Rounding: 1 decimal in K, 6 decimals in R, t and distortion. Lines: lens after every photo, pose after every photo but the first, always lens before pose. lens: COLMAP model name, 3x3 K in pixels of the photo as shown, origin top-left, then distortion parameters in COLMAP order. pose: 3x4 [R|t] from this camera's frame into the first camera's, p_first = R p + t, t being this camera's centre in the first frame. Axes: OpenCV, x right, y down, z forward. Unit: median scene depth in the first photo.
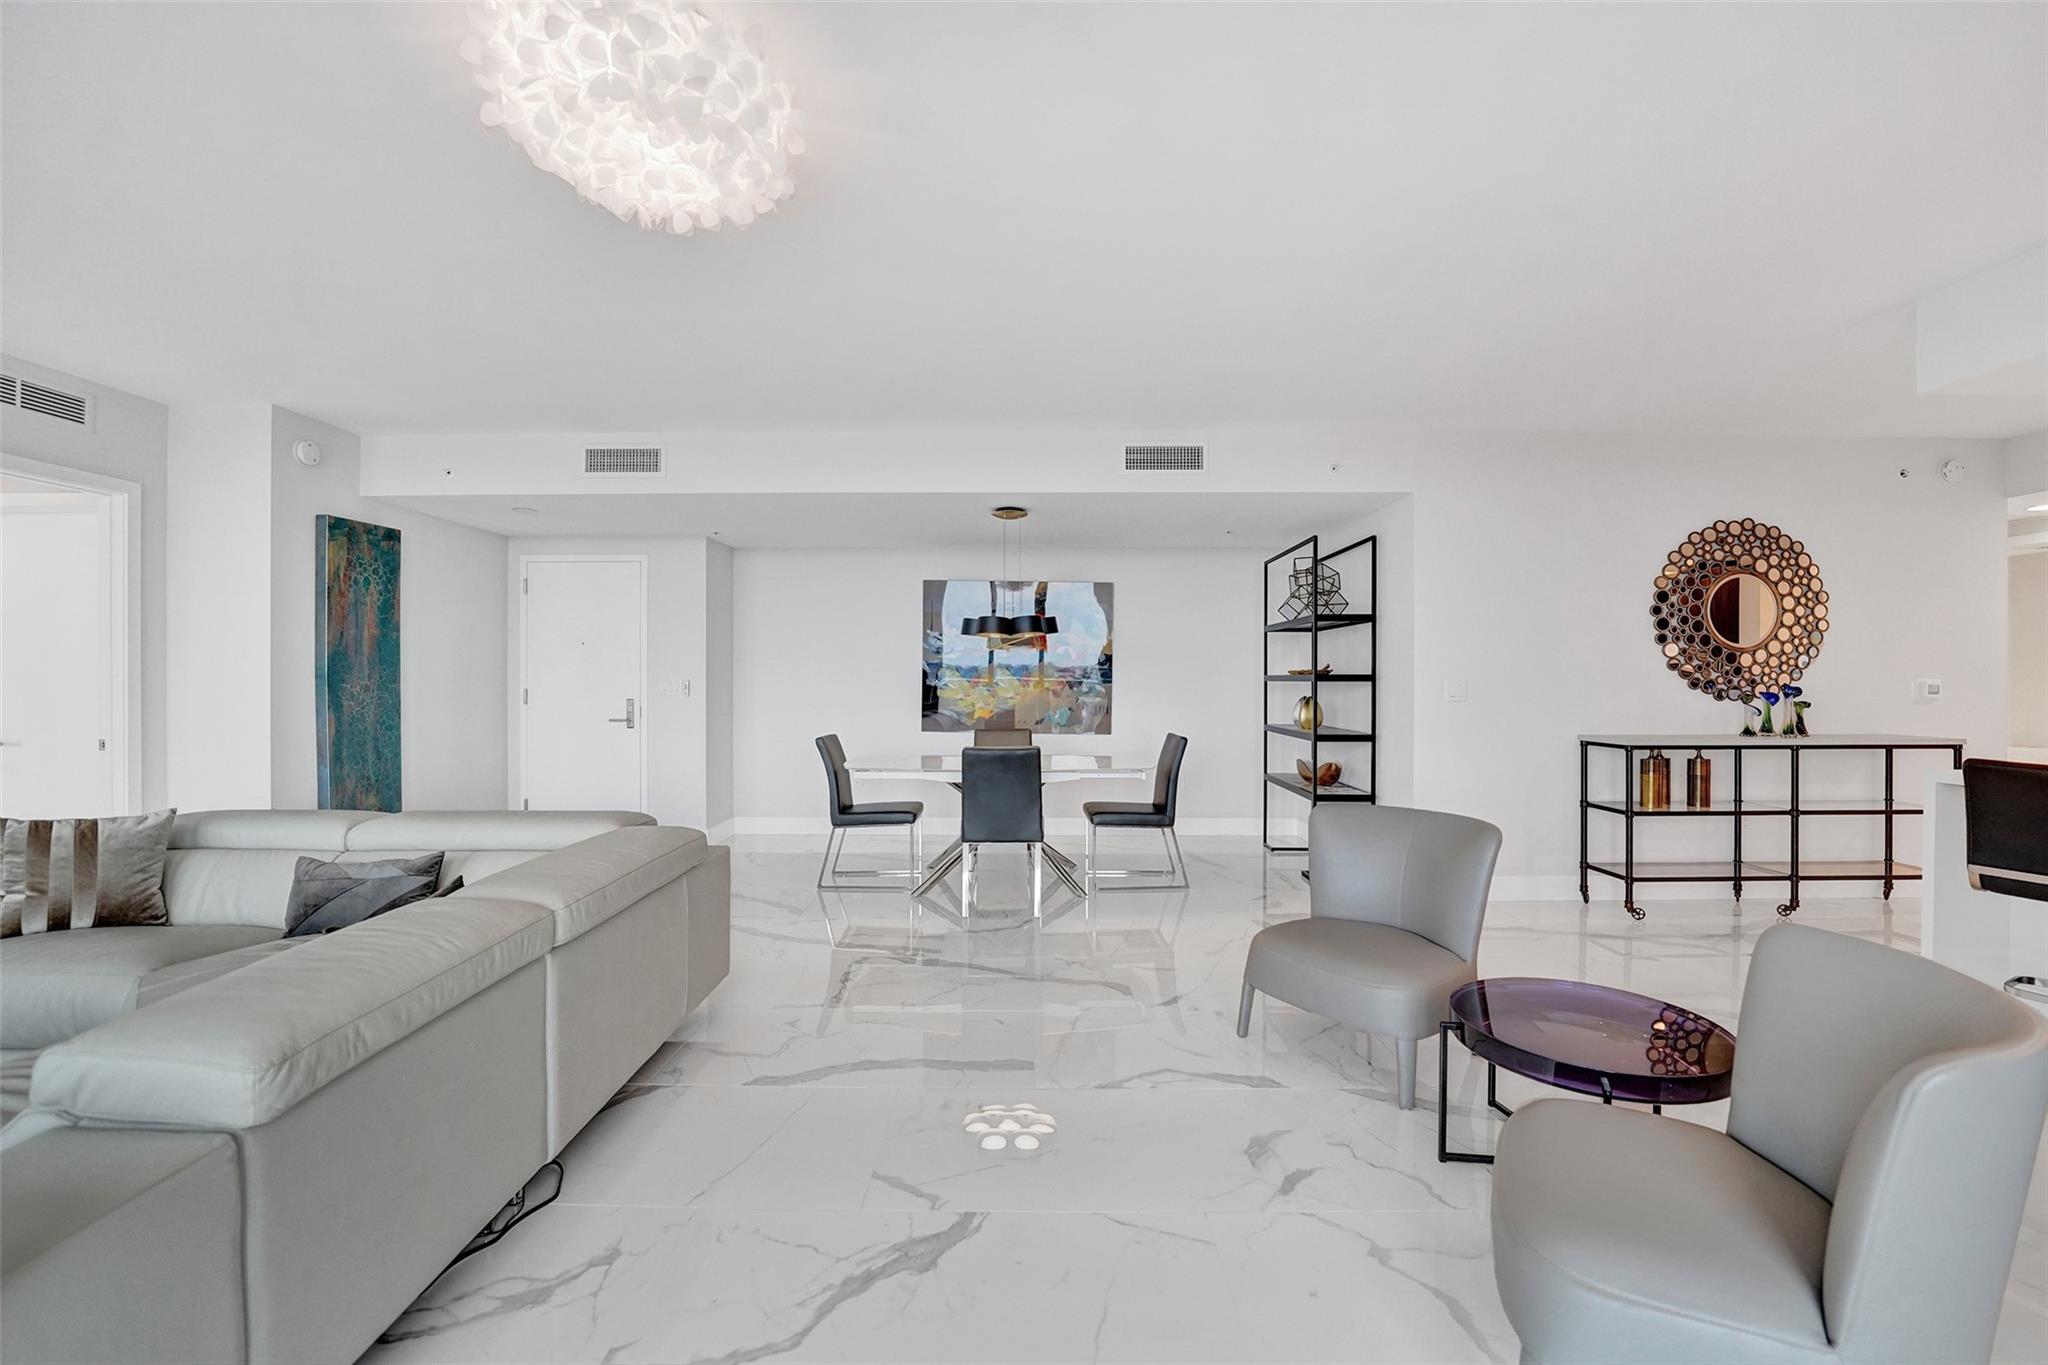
lens RADIAL K [[836.9, 0, 1025.1], [0, 836.9, 678.1], [0, 0, 1]] dist [0.001521, 0.000060]
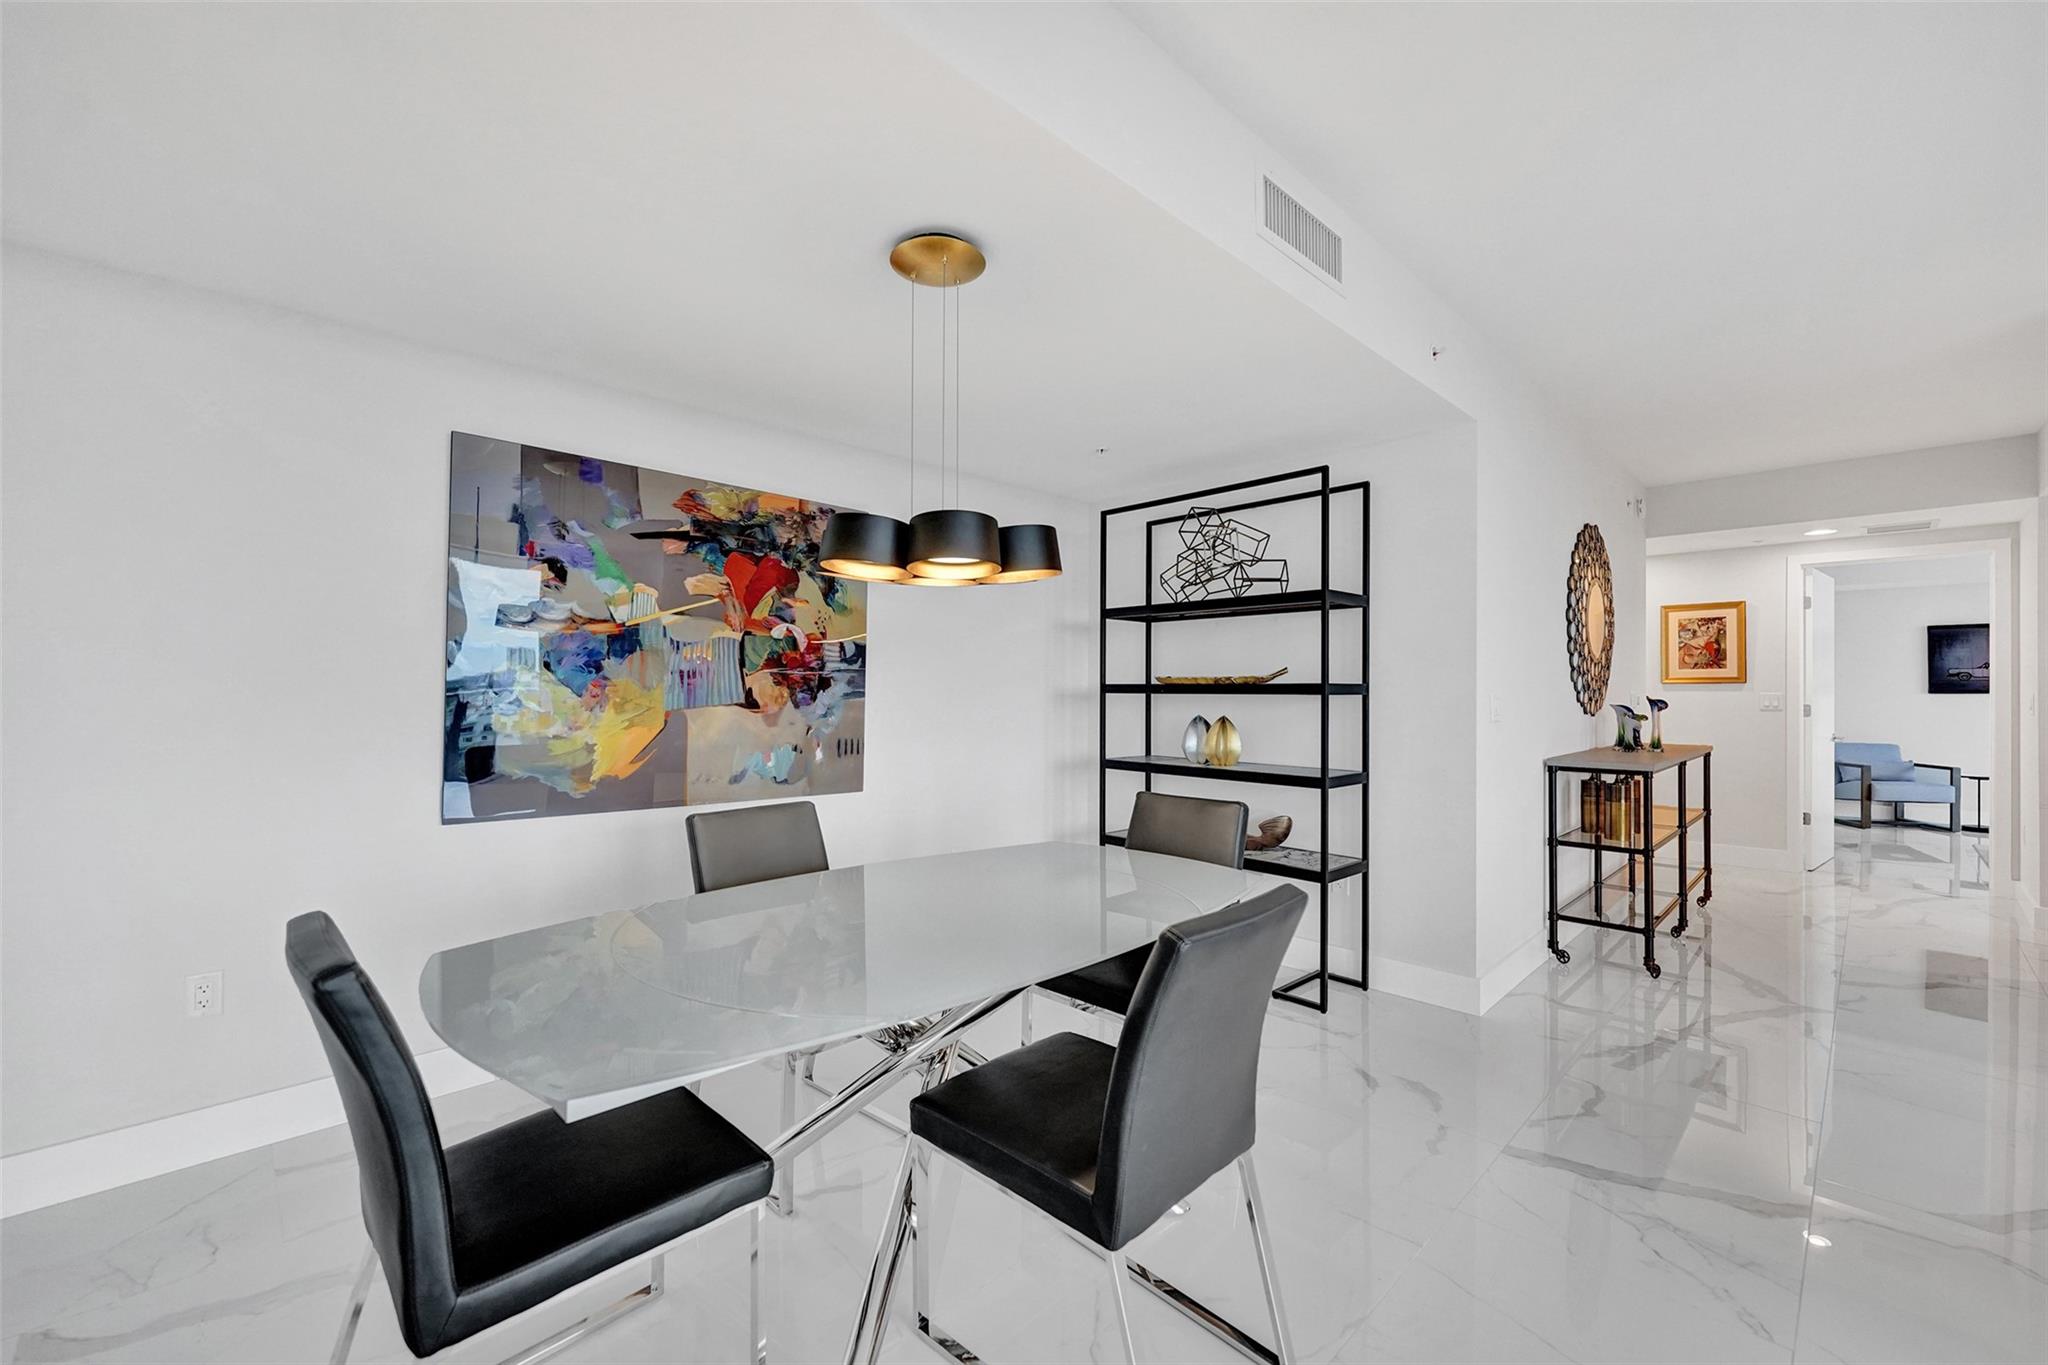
lens RADIAL K [[822.1, 0, 1014.8], [0, 822.1, 686.3], [0, 0, 1]] dist [0.001597, 0.000206]
pose [[0.727106, 0.004944, 0.686507, -0.275999], [-0.001675, 0.999984, -0.005427, 0.002545], [-0.686523, 0.002796, 0.727103, 0.778374]]
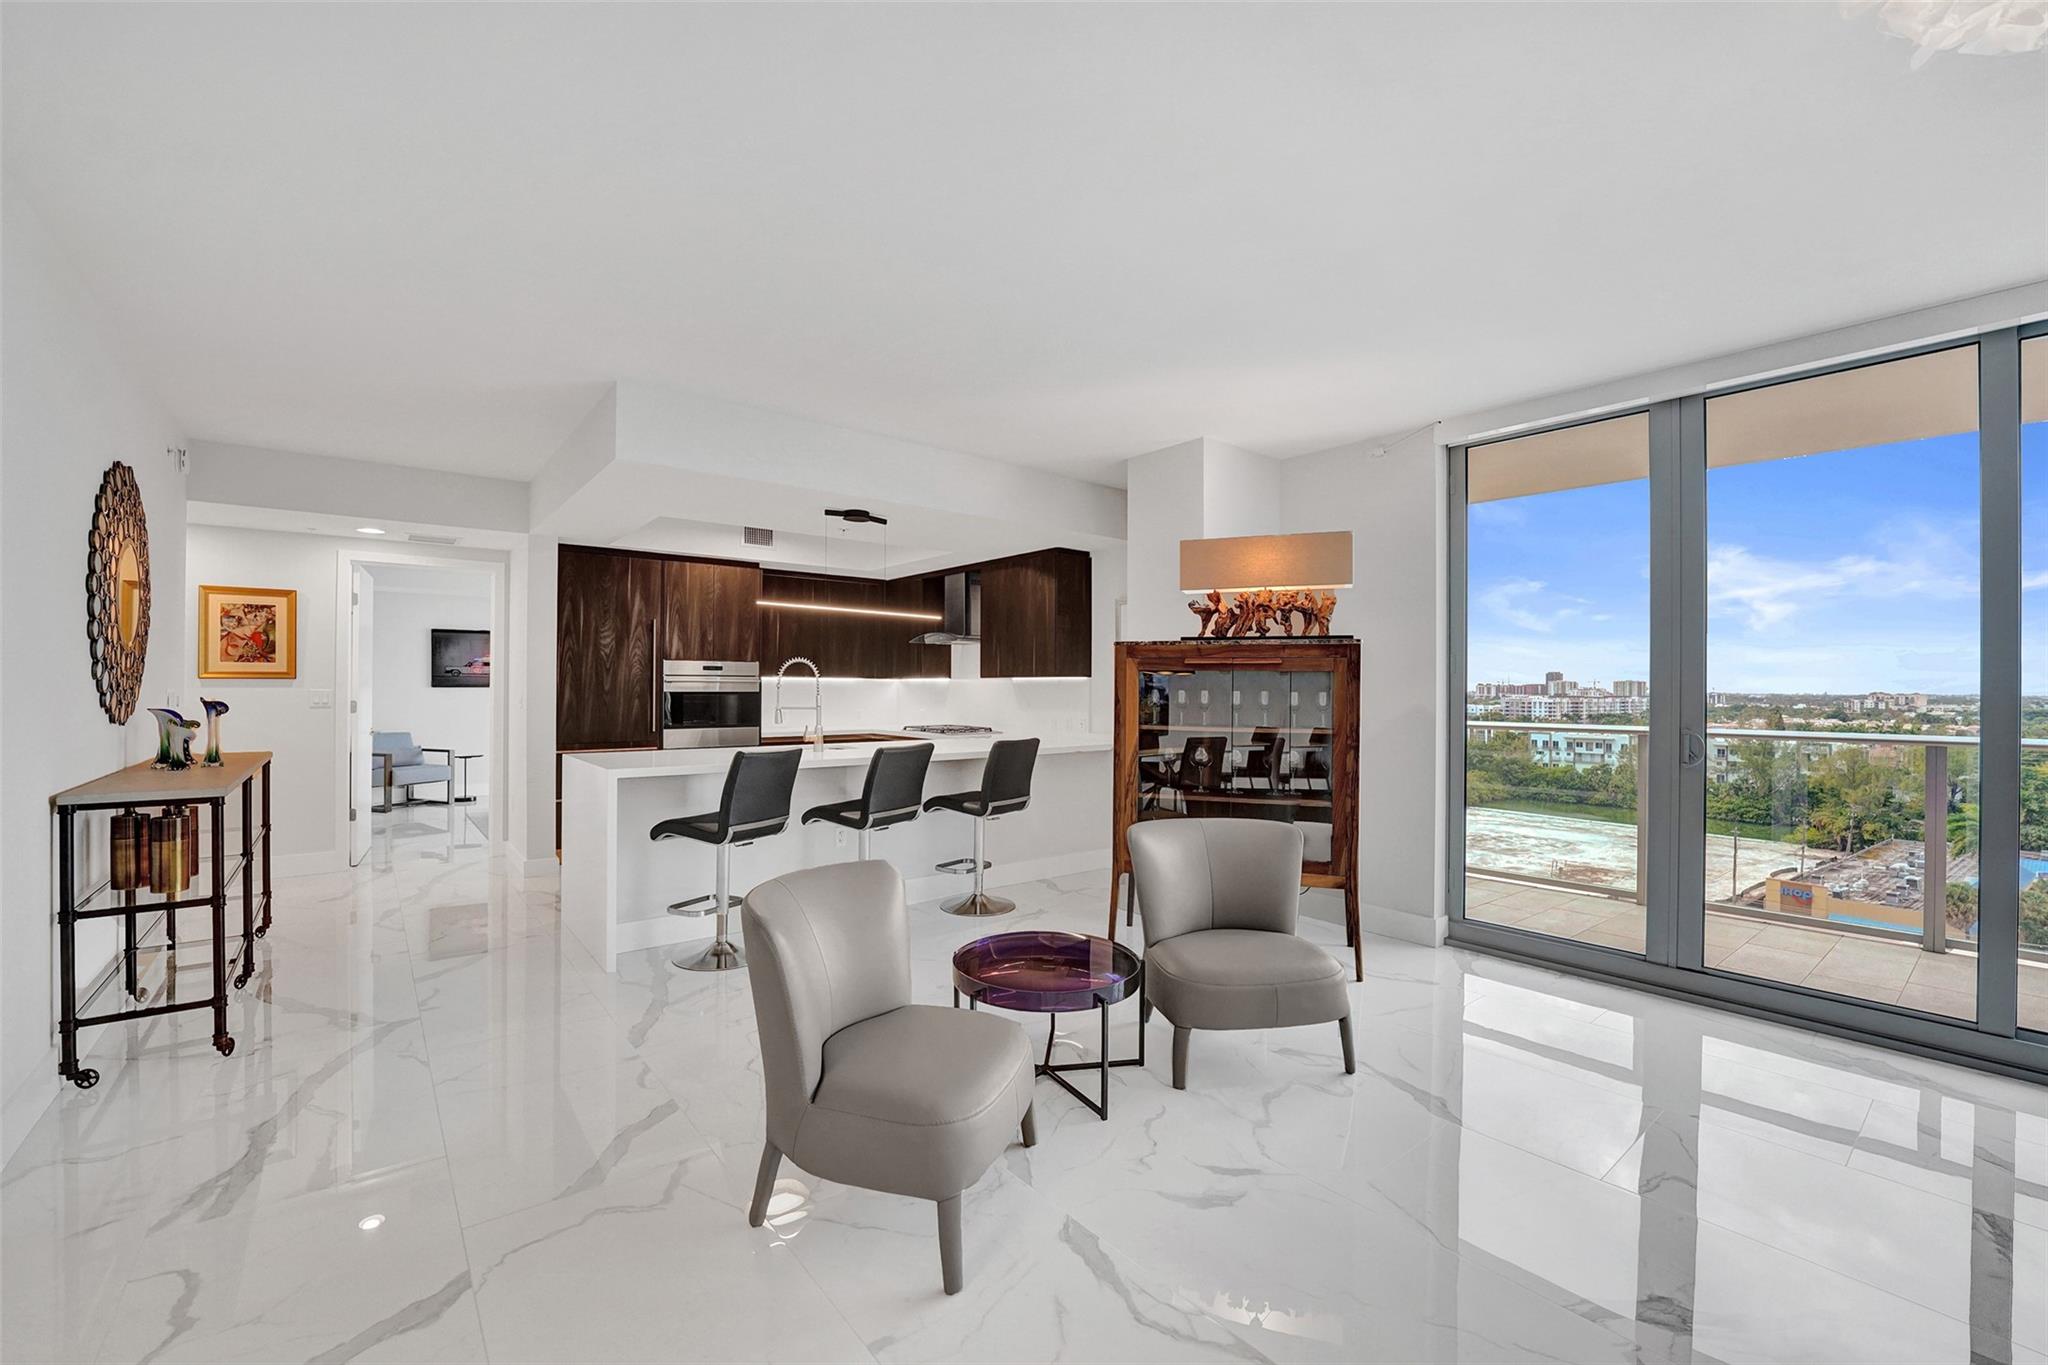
lens RADIAL K [[831.6, 0, 1012.3], [0, 831.6, 681.7], [0, 0, 1]] dist [-0.019660, 0.000399]
pose [[-0.615860, 0.000333, 0.787856, -0.147445], [-0.003462, 0.999989, -0.003128, -0.006708], [-0.787848, -0.004654, -0.615852, 0.840298]]
